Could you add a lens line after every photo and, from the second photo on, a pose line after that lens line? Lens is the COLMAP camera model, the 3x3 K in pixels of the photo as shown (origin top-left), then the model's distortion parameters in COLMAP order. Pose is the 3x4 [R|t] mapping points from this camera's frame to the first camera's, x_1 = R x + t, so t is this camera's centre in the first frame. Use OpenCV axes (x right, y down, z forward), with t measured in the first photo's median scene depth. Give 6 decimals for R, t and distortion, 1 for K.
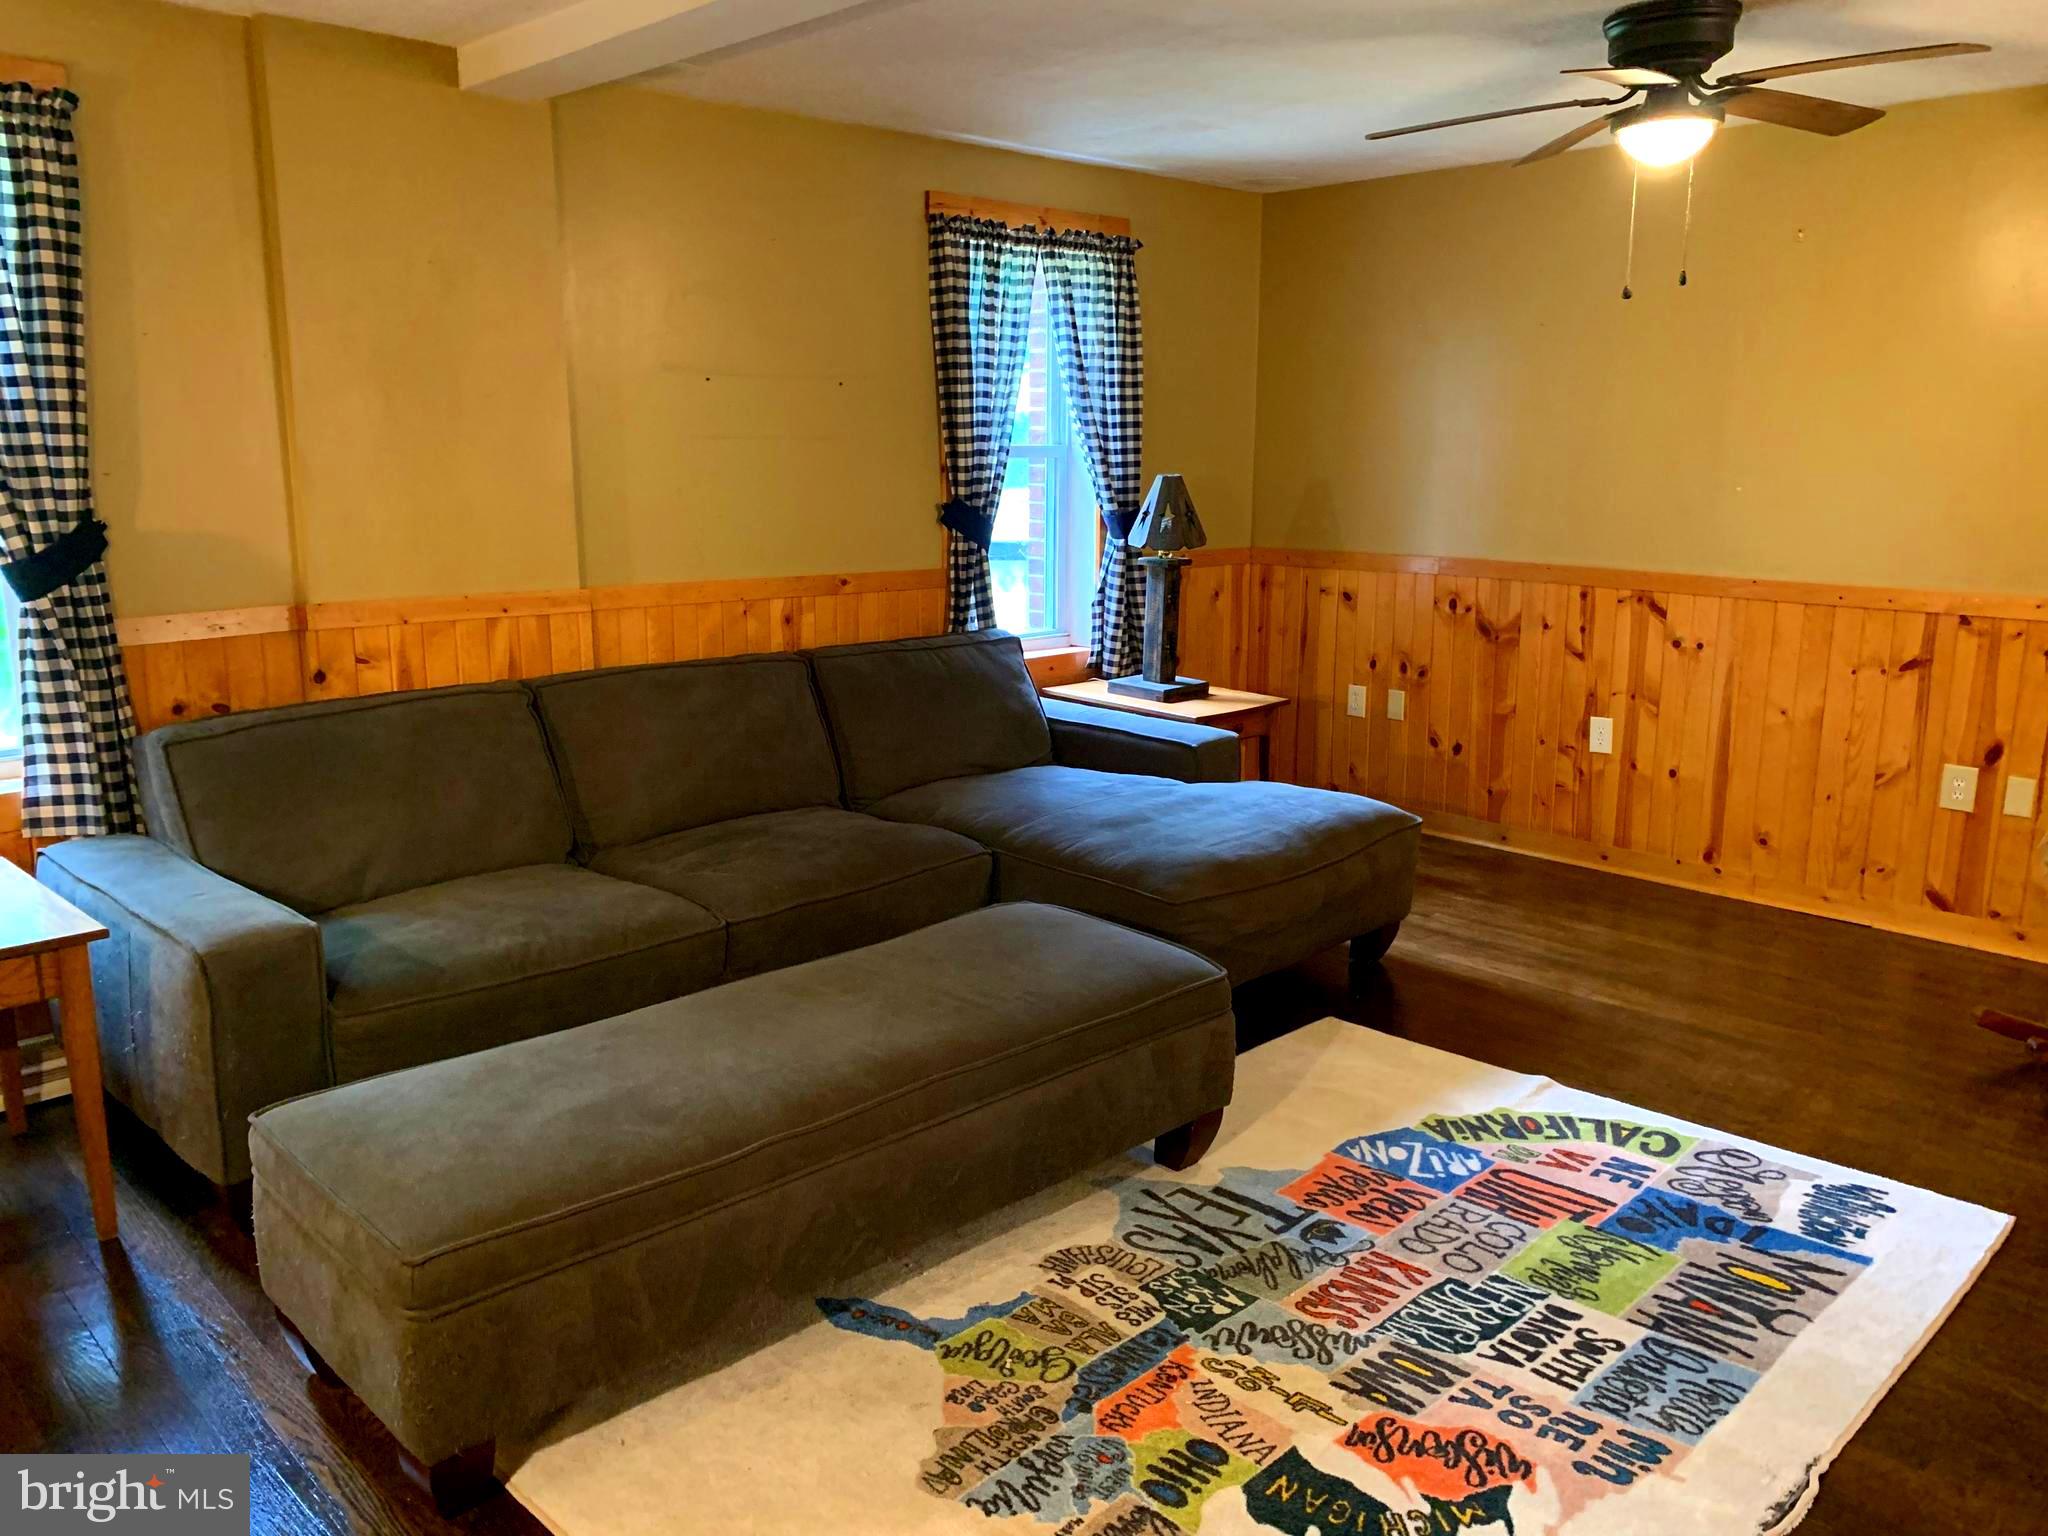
lens RADIAL K [[1564.1, 0, 1018.2], [0, 1564.1, 758.3], [0, 0, 1]] dist [0.067196, -0.085725]
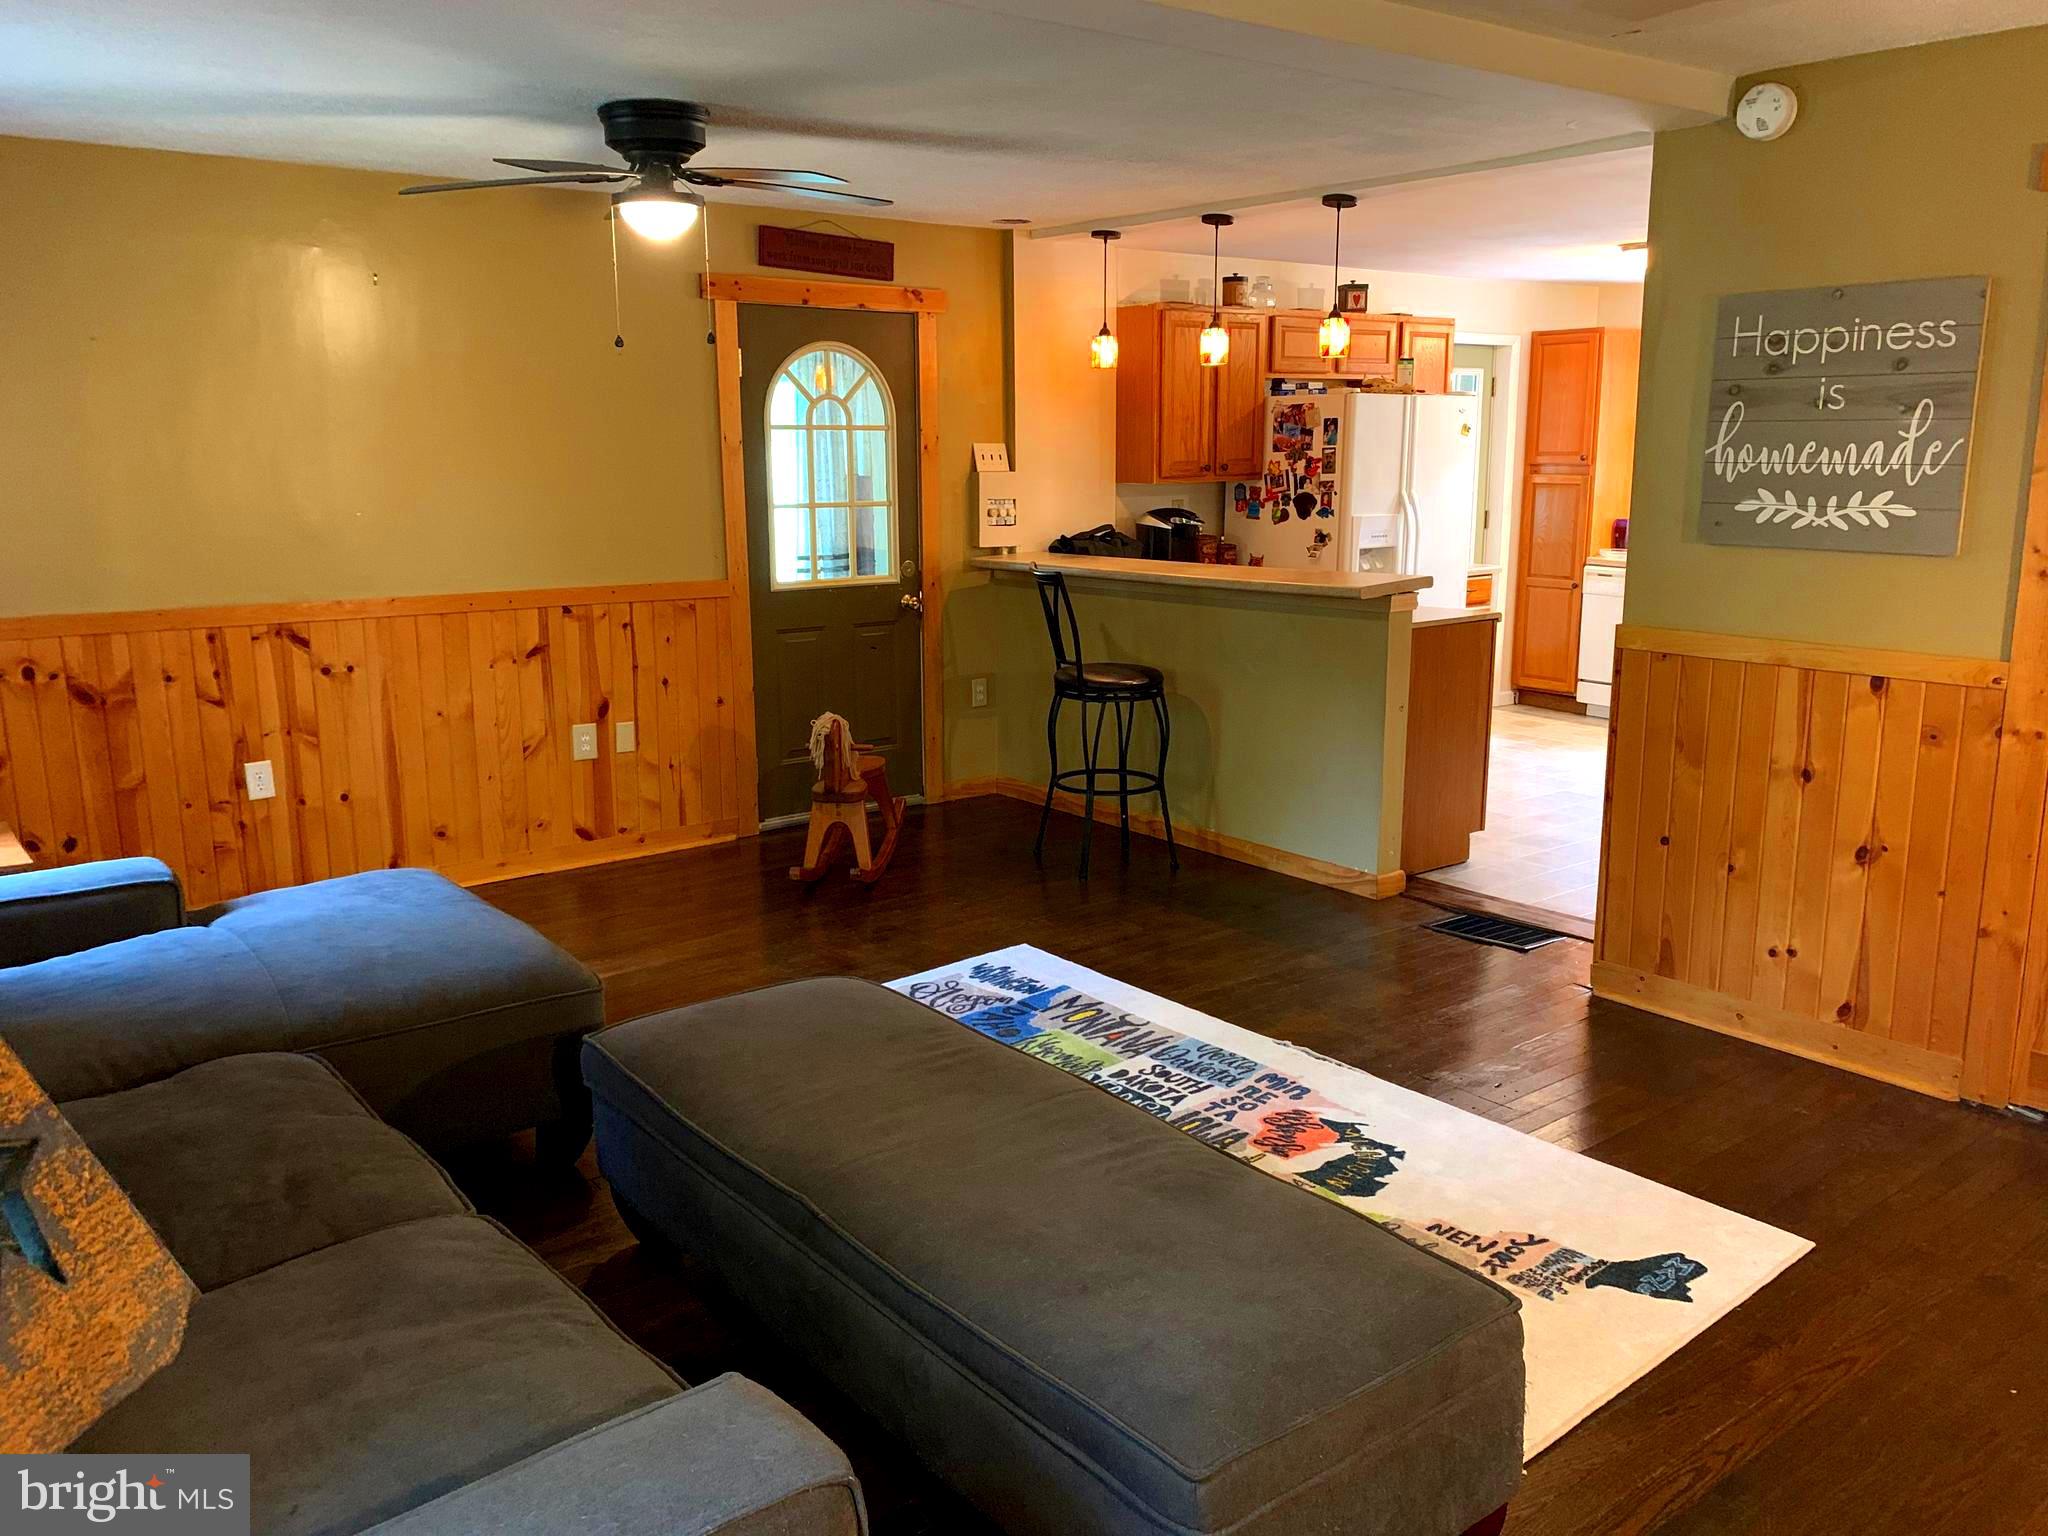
lens RADIAL K [[1564.1, 0, 1018.2], [0, 1564.1, 758.3], [0, 0, 1]] dist [0.067196, -0.085725]
pose [[0.104126, -0.199040, 0.974444, -0.840906], [0.207849, 0.962490, 0.174388, -0.163696], [-0.972603, 0.184379, 0.141590, 0.700598]]
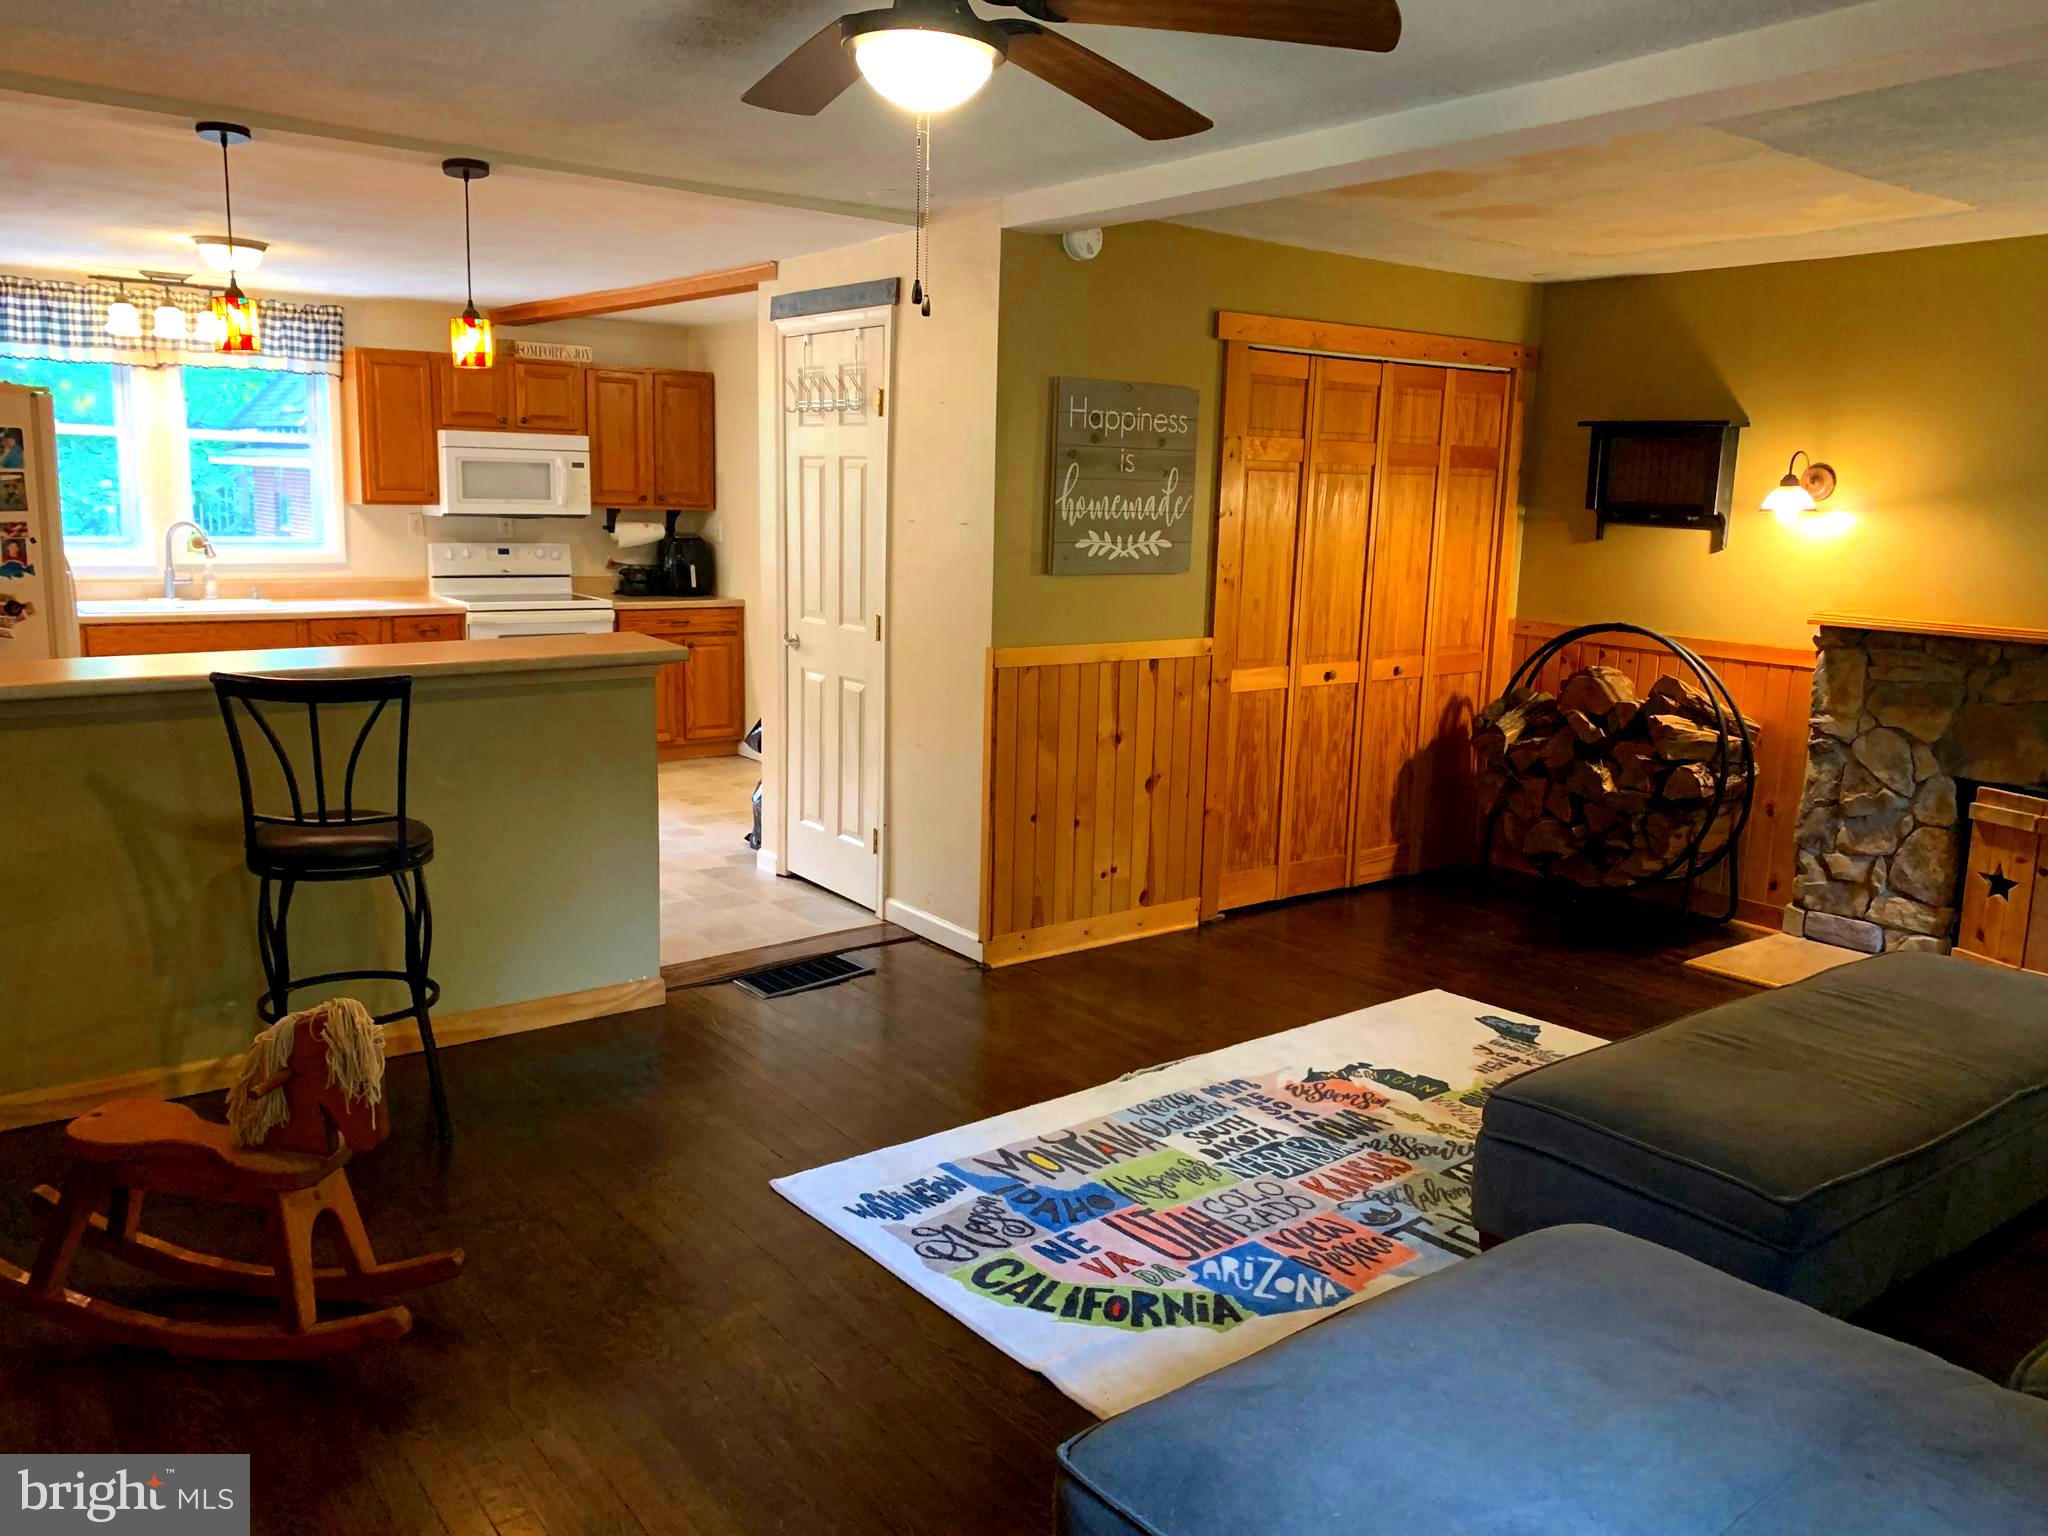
lens RADIAL K [[1541.2, 0, 1024.0], [0, 1541.2, 768.0], [0, 0, 1]] dist [0.120830, -0.244354]
pose [[-0.992572, -0.048404, 0.111613, 0.312510], [-0.003140, 0.927327, 0.374239, -0.389908], [-0.121616, 0.371109, -0.920591, 1.795443]]
